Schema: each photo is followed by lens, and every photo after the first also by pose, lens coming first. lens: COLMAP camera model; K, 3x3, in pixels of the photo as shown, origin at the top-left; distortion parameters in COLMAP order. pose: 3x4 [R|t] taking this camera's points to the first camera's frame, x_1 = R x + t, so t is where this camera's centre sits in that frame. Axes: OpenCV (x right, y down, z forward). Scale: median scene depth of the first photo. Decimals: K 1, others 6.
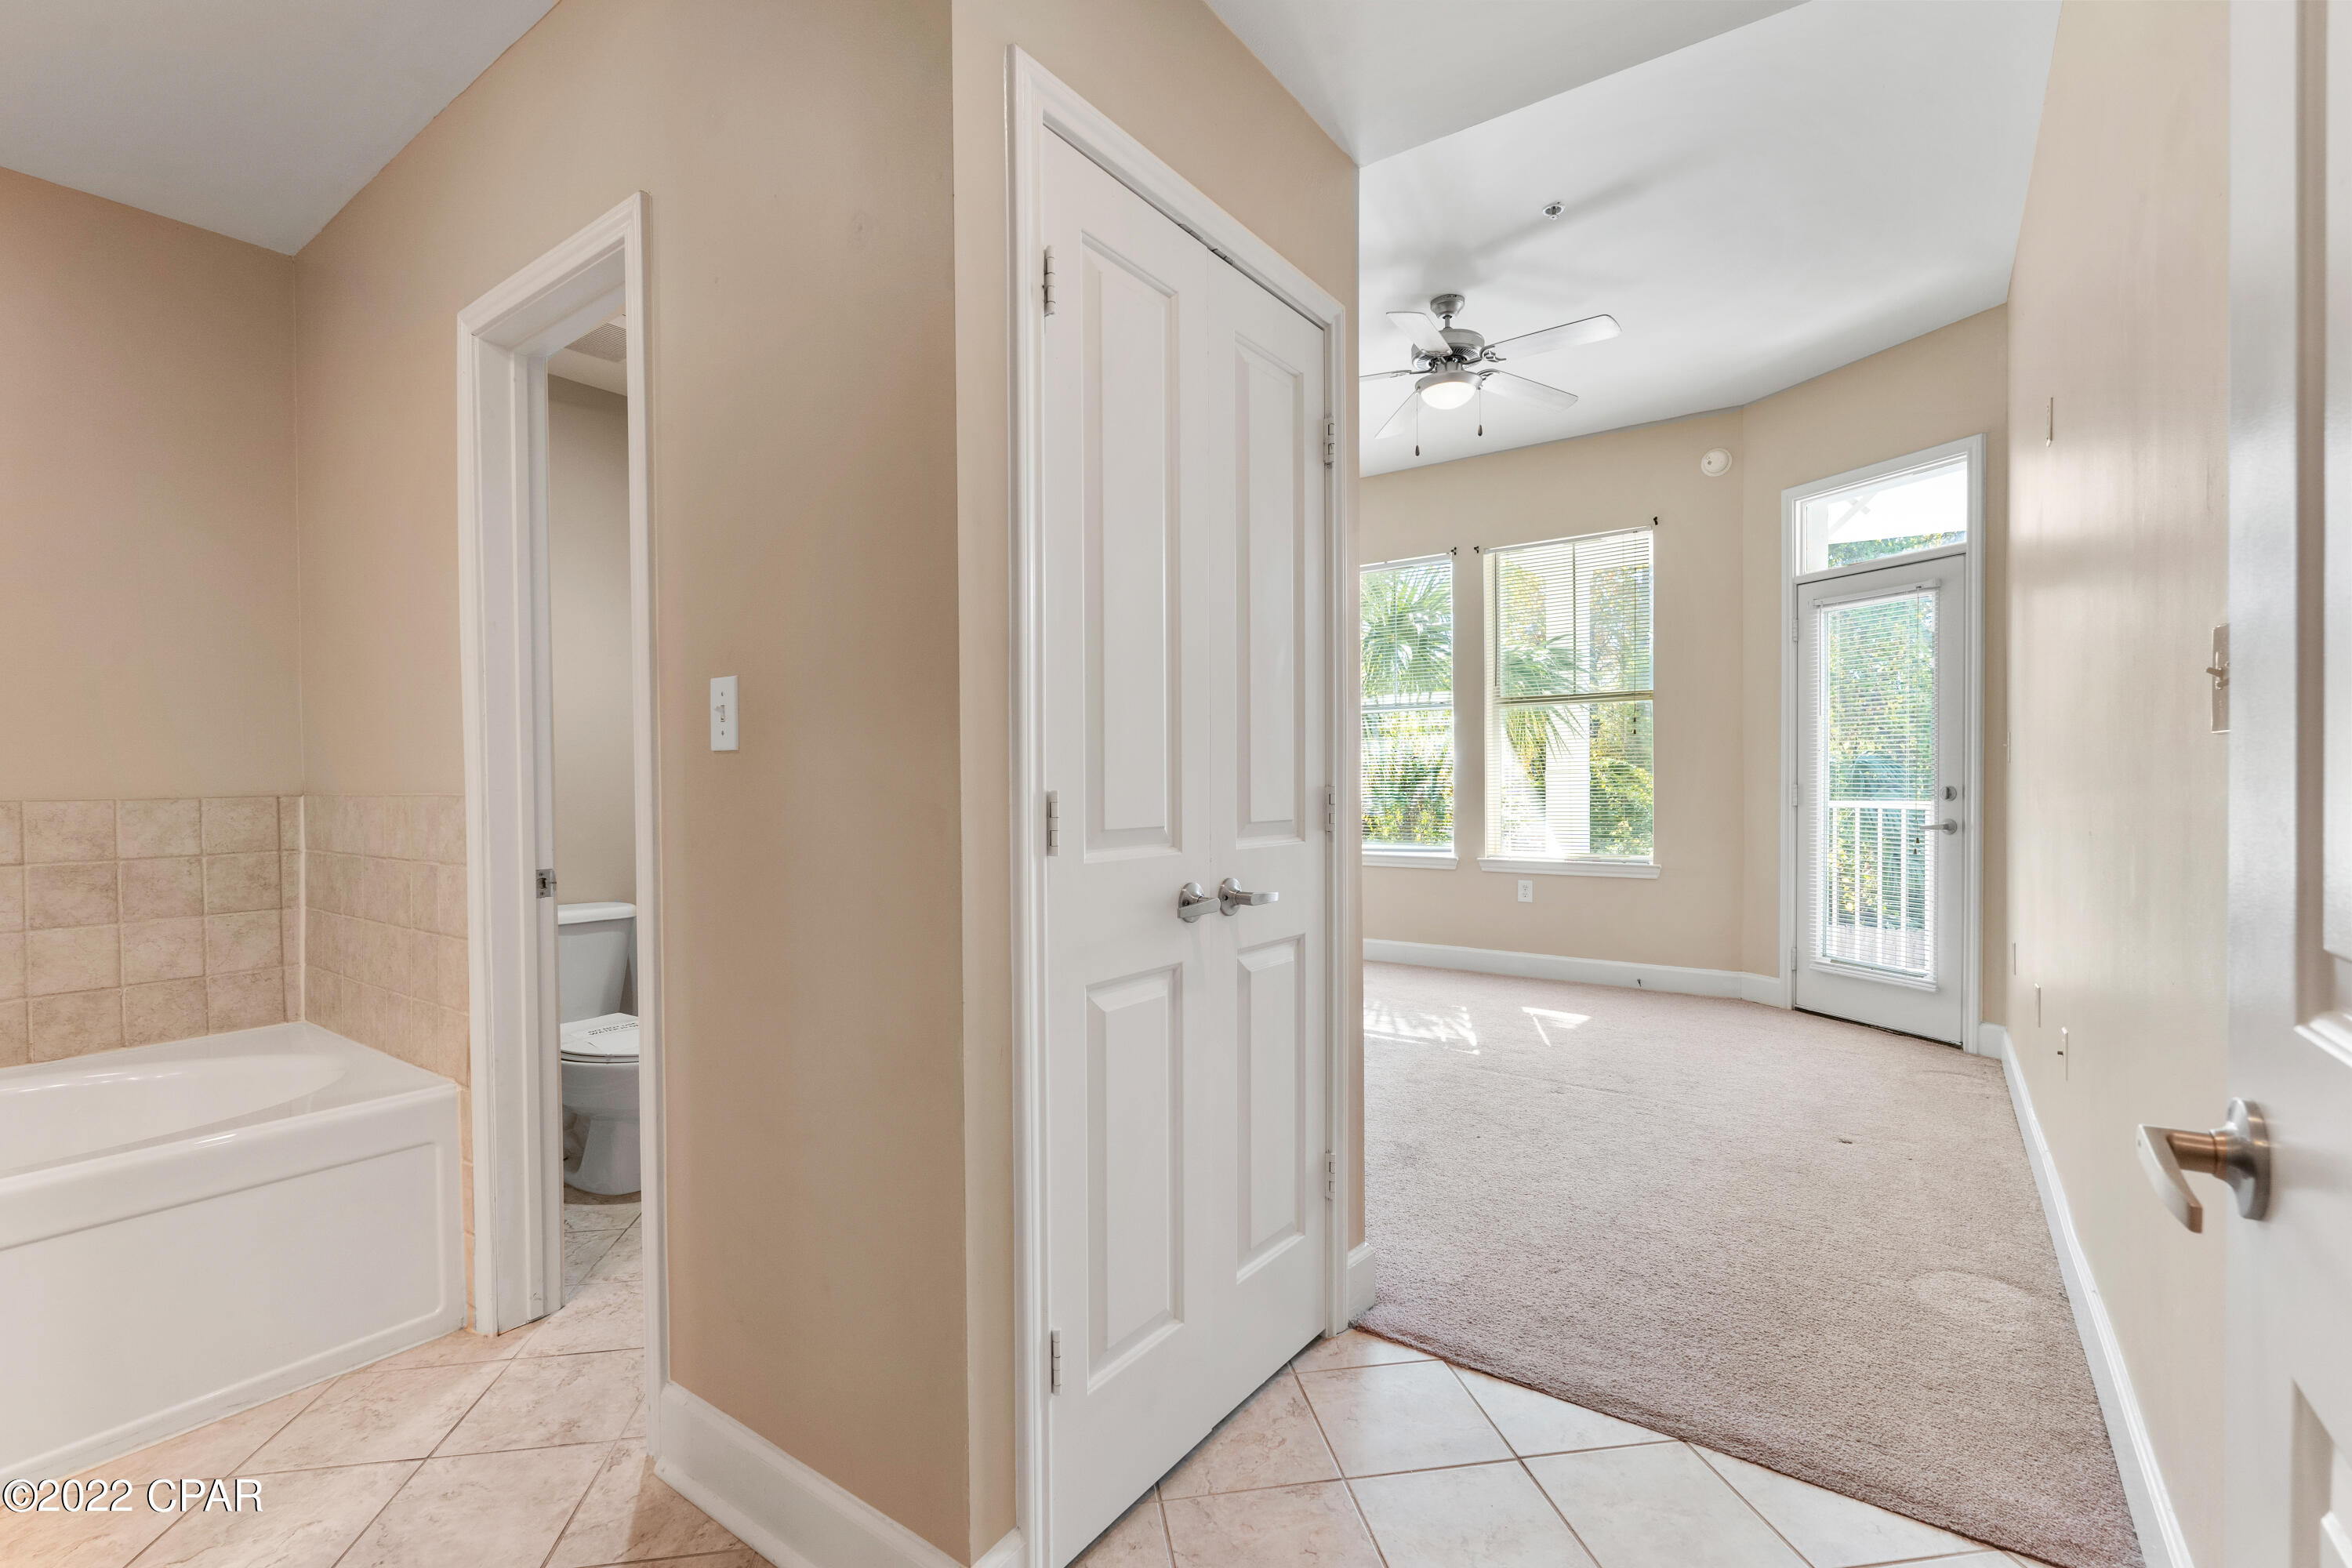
lens RADIAL K [[1034.6, 0, 1176.0], [0, 1034.6, 784.0], [0, 0, 1]] dist [-0.002476, -0.000753]
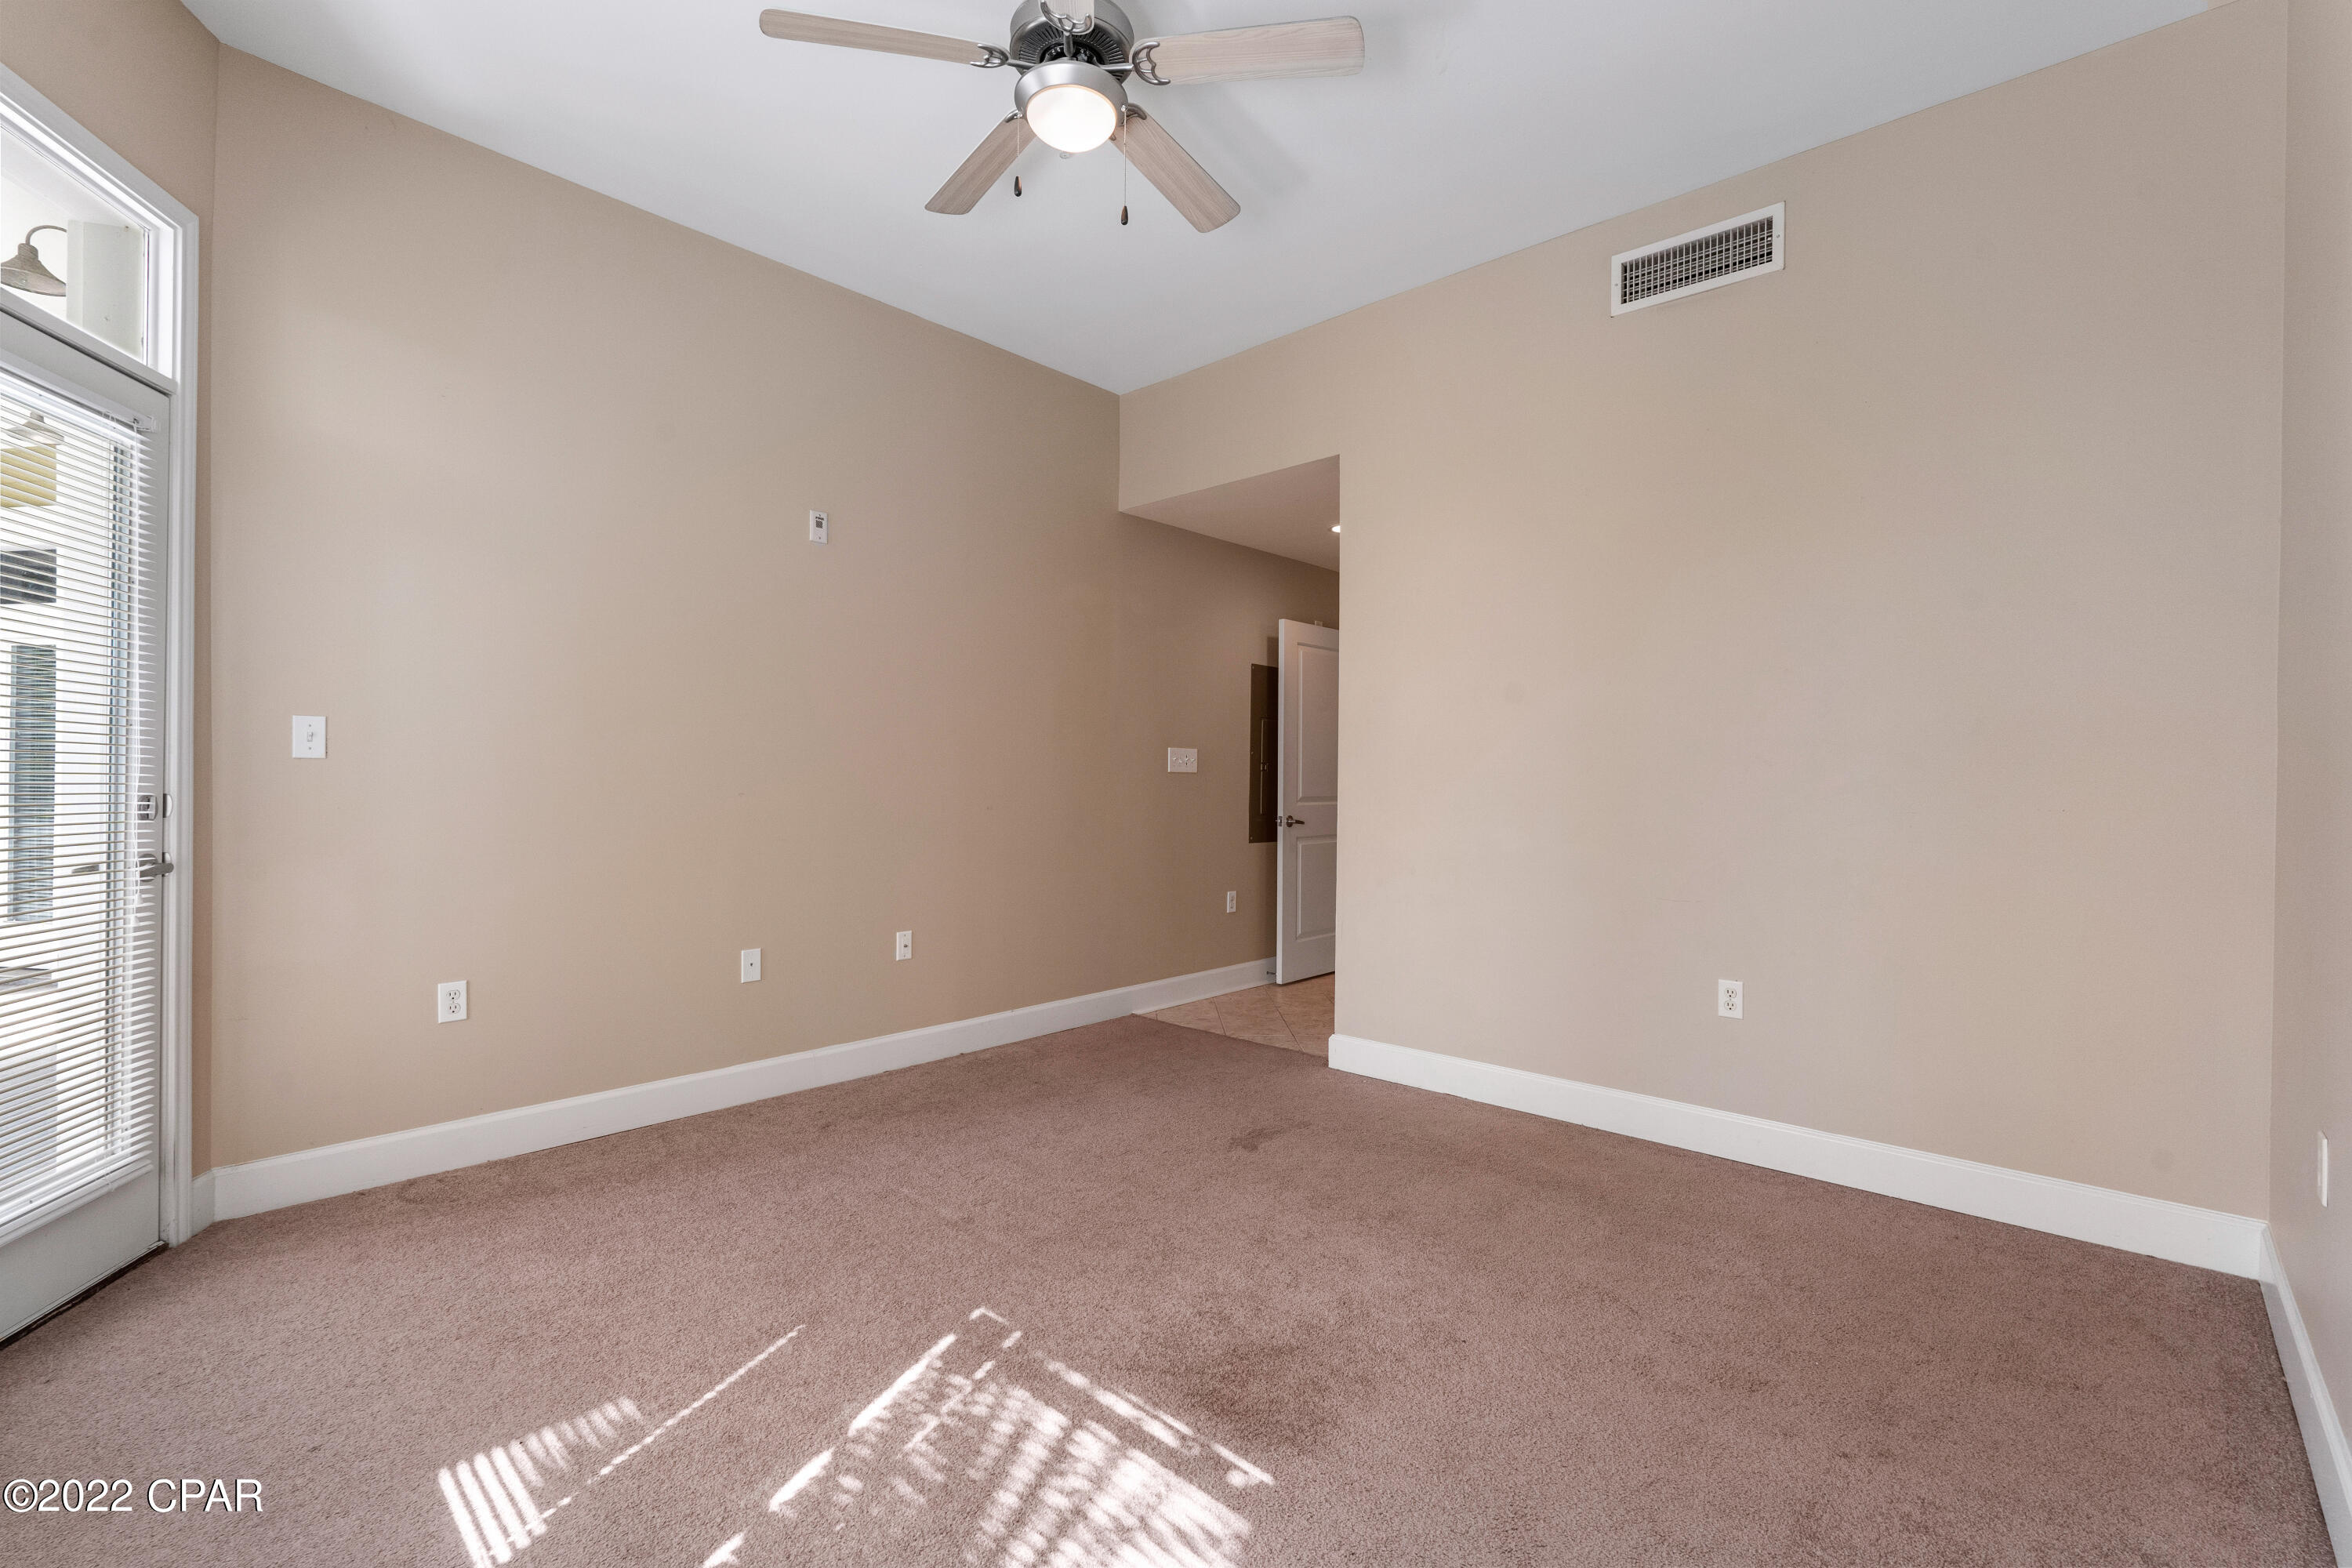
lens RADIAL K [[1034.6, 0, 1176.0], [0, 1034.6, 784.0], [0, 0, 1]] dist [-0.002476, -0.000753]
pose [[-0.991868, 0.005485, 0.127150, 0.116053], [0.006333, 0.999960, 0.006265, -0.001618], [-0.127111, 0.007019, -0.991864, 1.317369]]
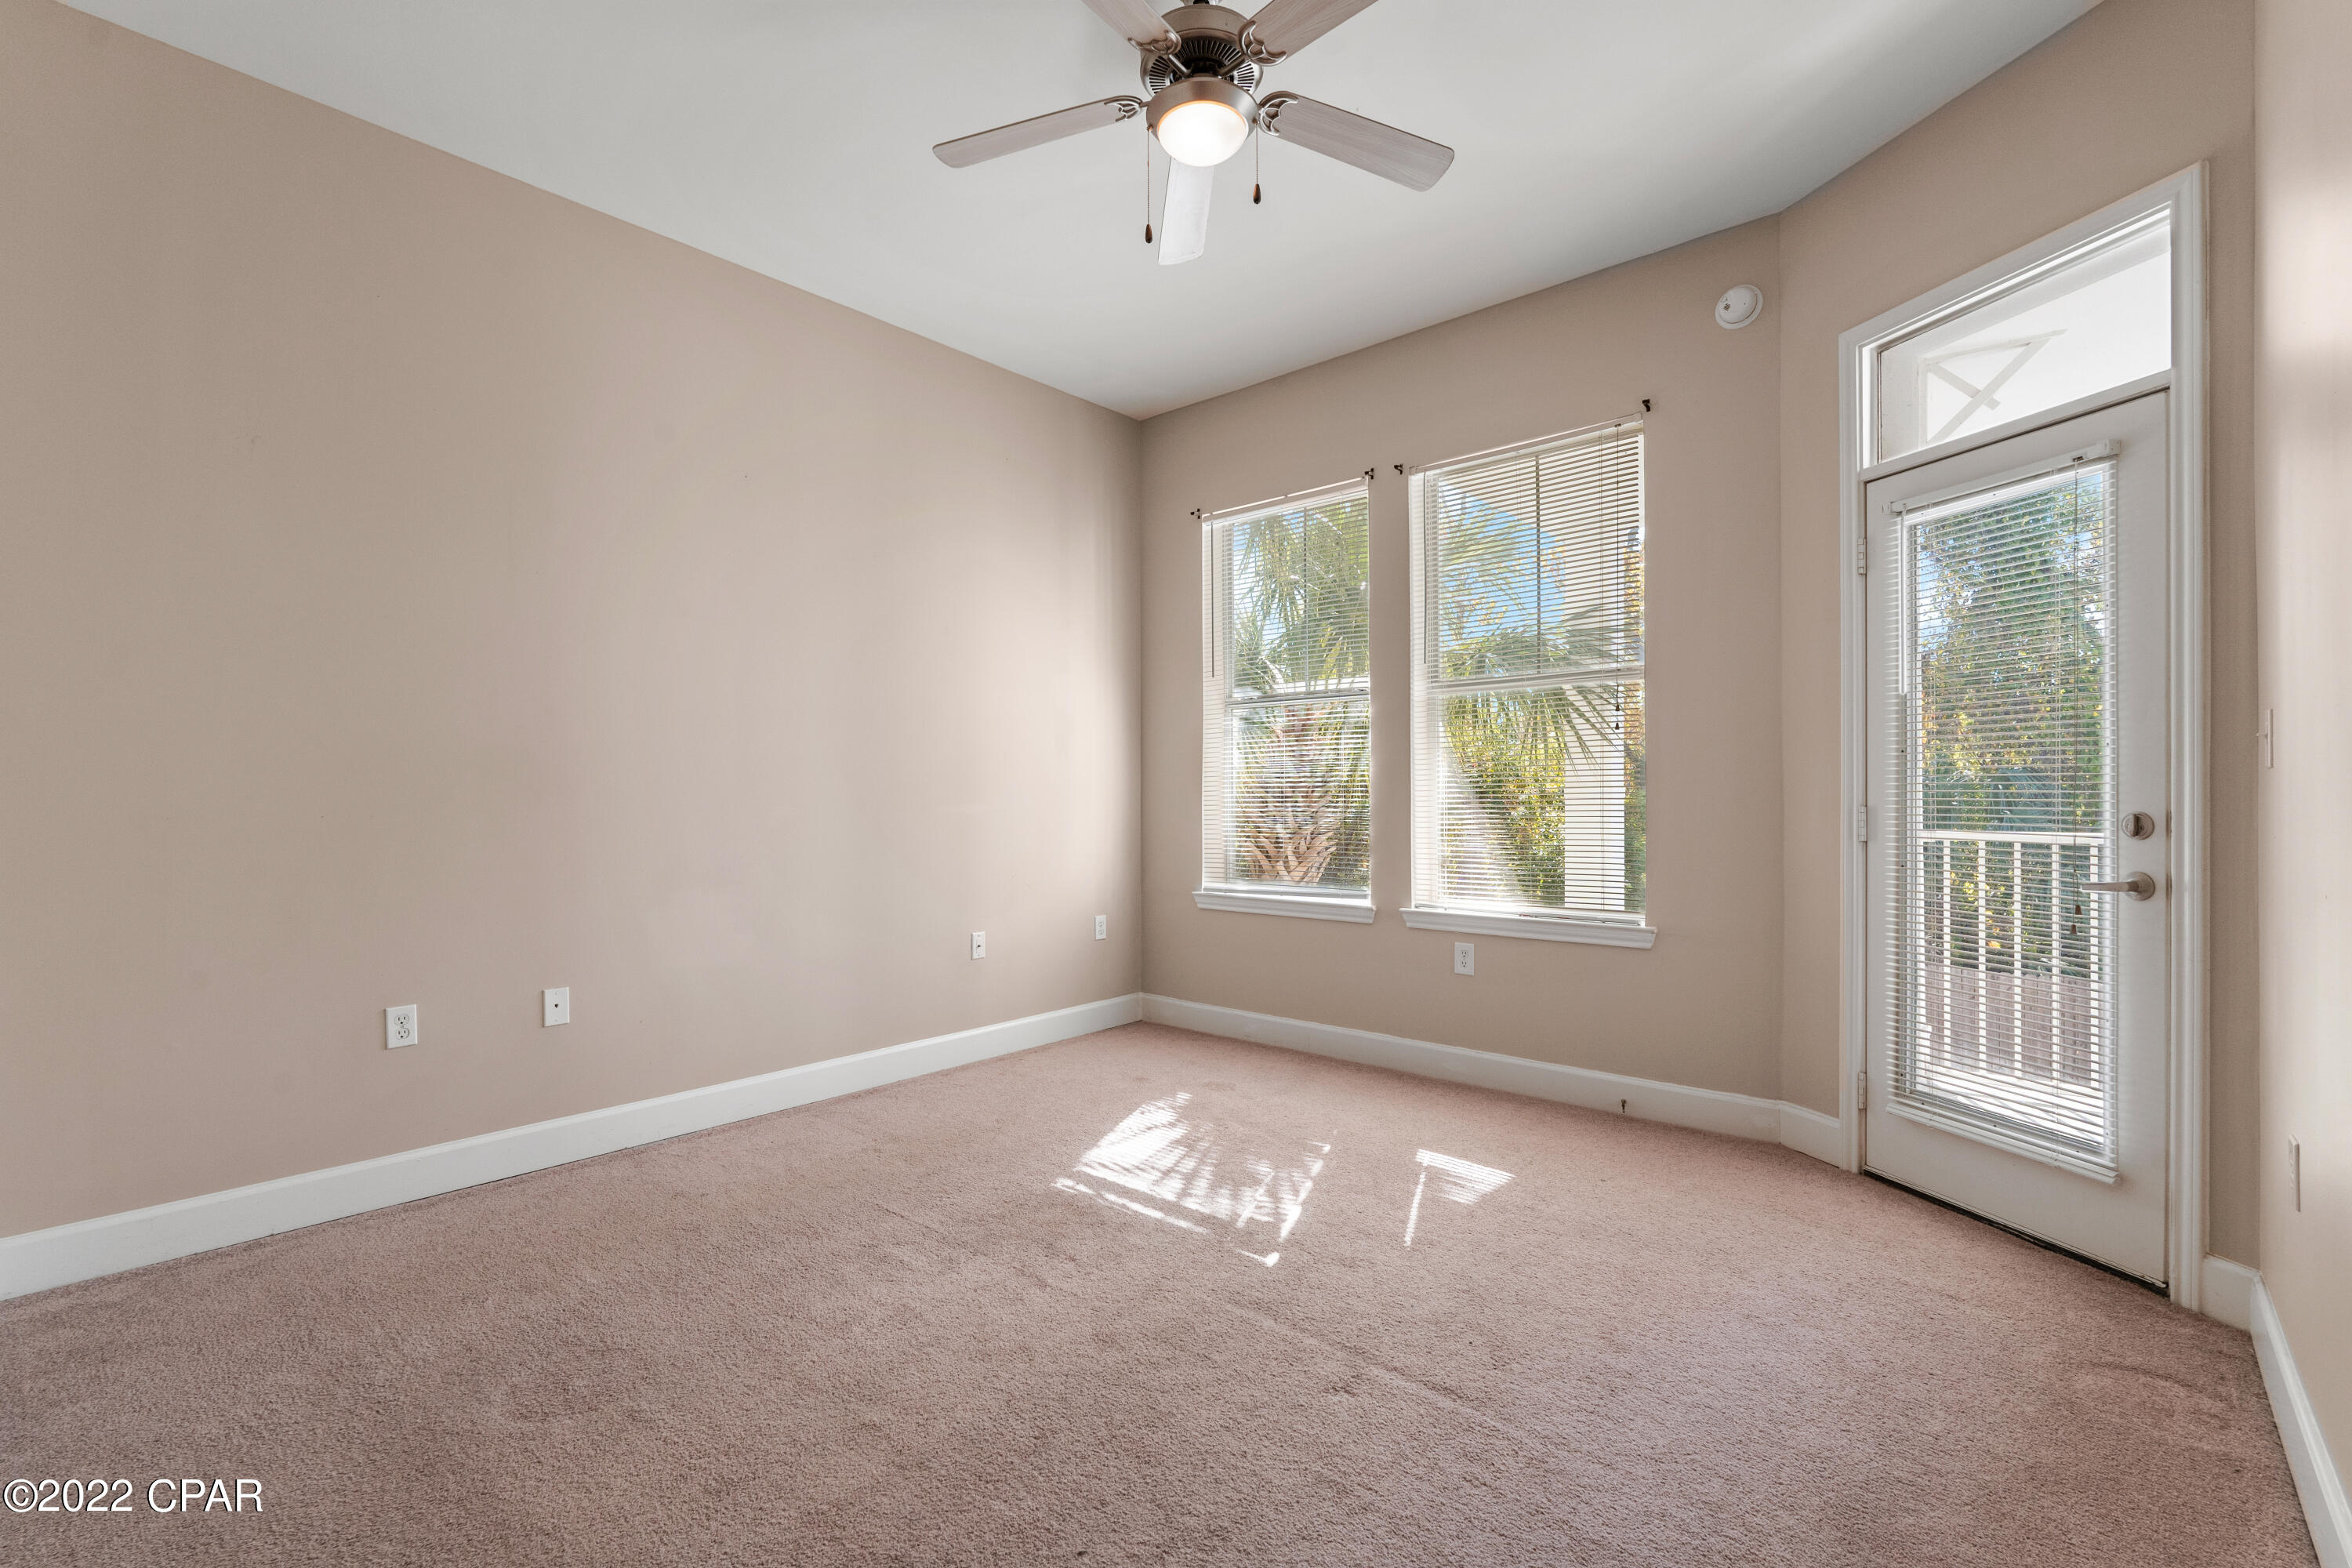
lens RADIAL K [[1034.6, 0, 1176.0], [0, 1034.6, 784.0], [0, 0, 1]] dist [-0.002476, -0.000753]
pose [[0.995506, 0.003908, -0.094615, 0.257213], [-0.005176, 0.999900, -0.013163, -0.002931], [0.094554, 0.013594, 0.995427, 0.358926]]
